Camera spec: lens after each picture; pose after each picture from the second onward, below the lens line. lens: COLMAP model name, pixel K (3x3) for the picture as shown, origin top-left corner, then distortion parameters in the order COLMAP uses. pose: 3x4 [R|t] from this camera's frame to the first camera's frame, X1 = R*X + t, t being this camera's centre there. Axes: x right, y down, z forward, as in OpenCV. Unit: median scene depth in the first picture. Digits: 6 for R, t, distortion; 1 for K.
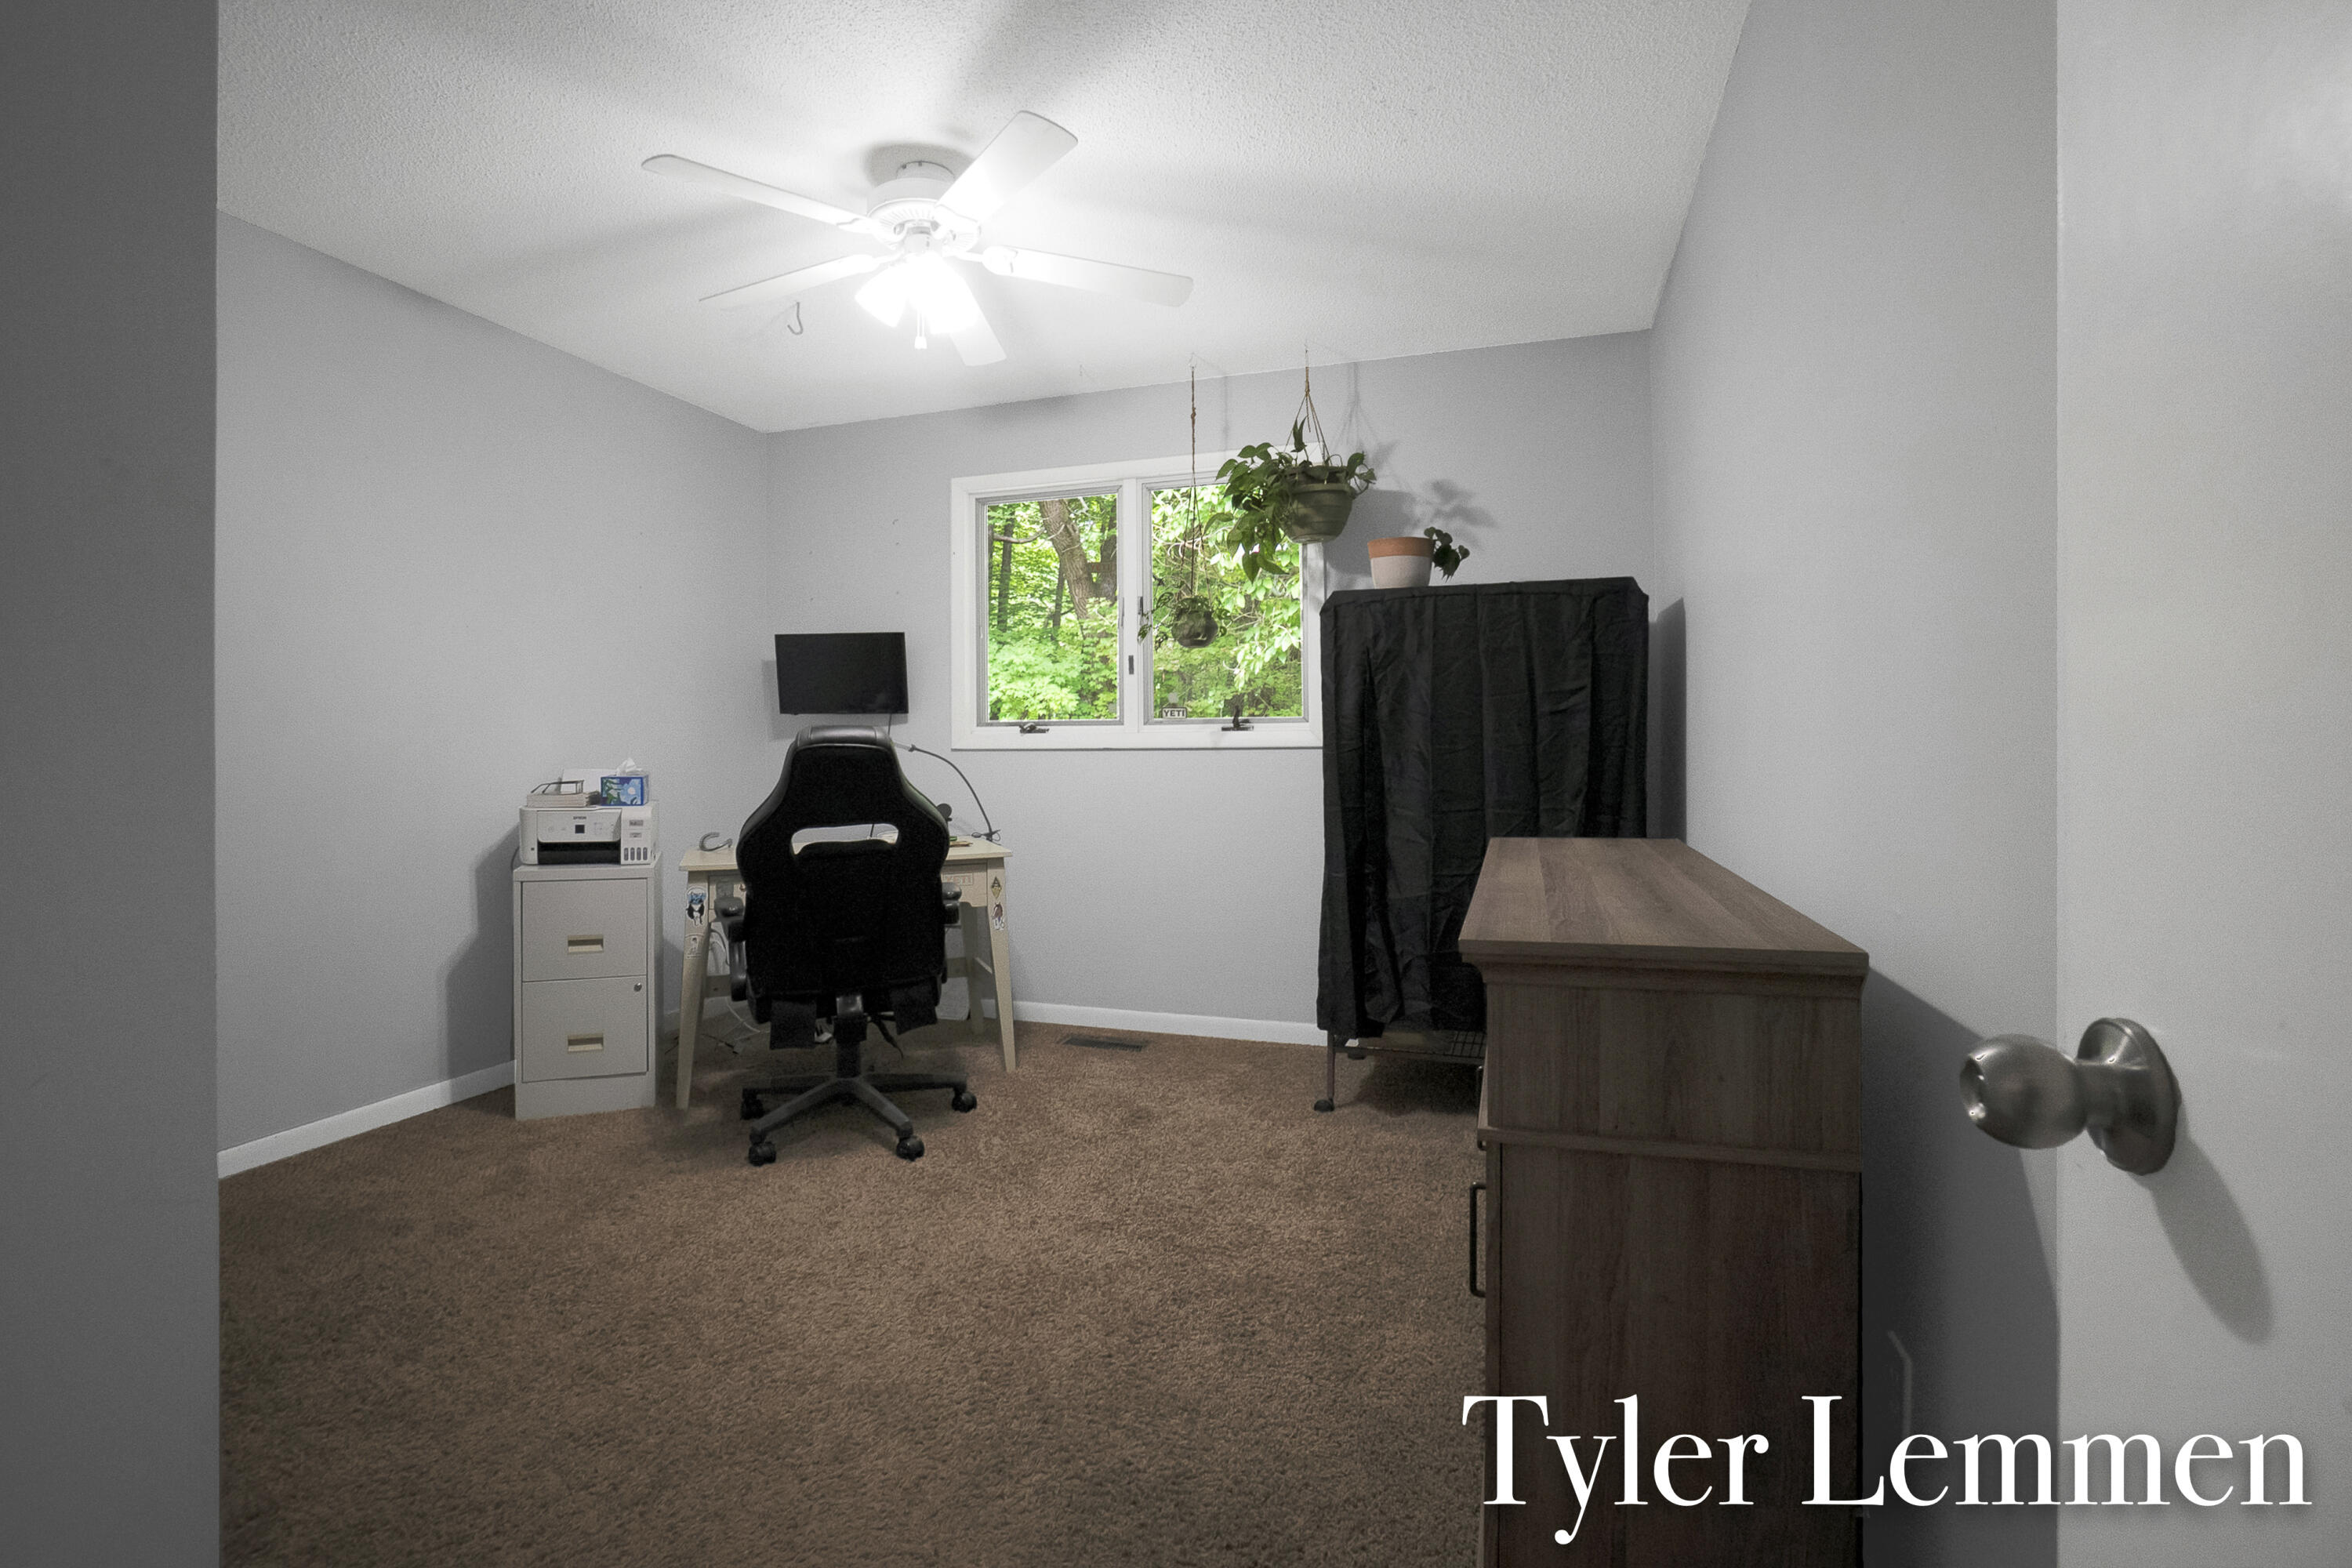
lens RADIAL K [[1080.0, 0, 1175.7], [0, 1080.0, 725.9], [0, 0, 1]] dist [-0.052503, 0.020542]
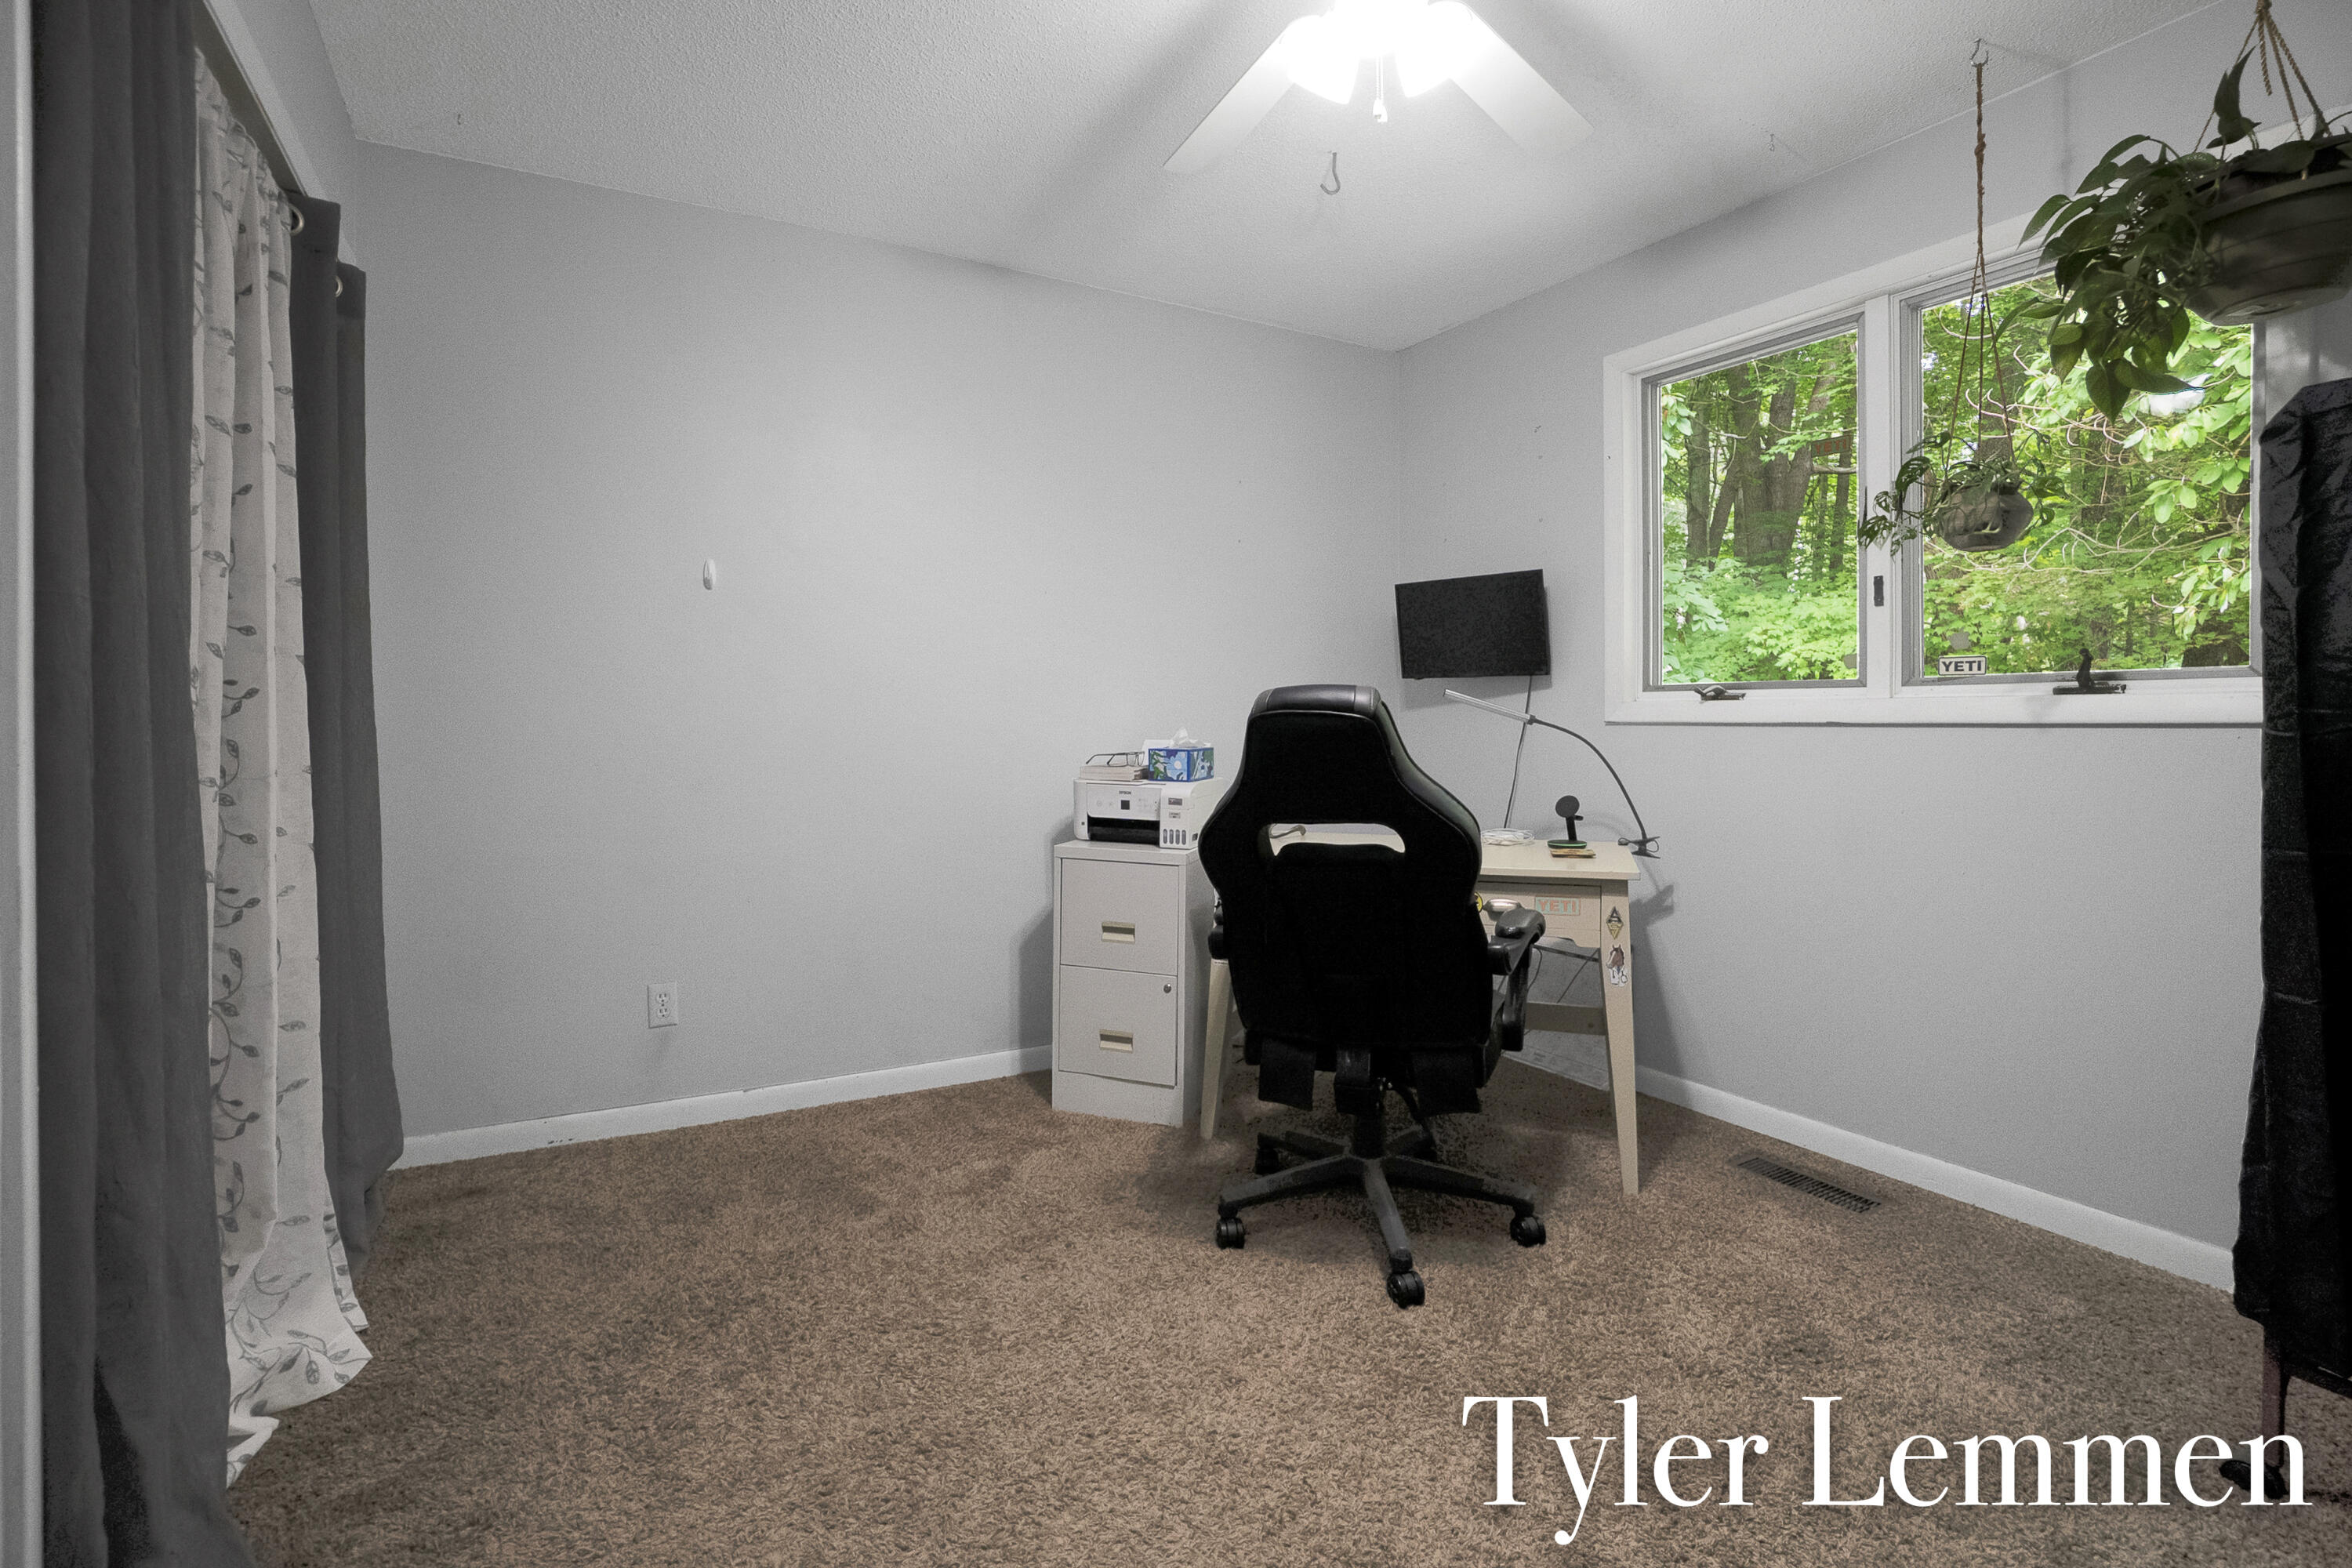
lens RADIAL K [[1080.0, 0, 1175.7], [0, 1080.0, 725.9], [0, 0, 1]] dist [-0.052503, 0.020542]
pose [[0.737982, 0.010835, -0.674733, 0.095344], [0.003834, 0.999788, 0.020248, 0.010493], [0.674810, -0.017530, 0.737784, 0.345194]]
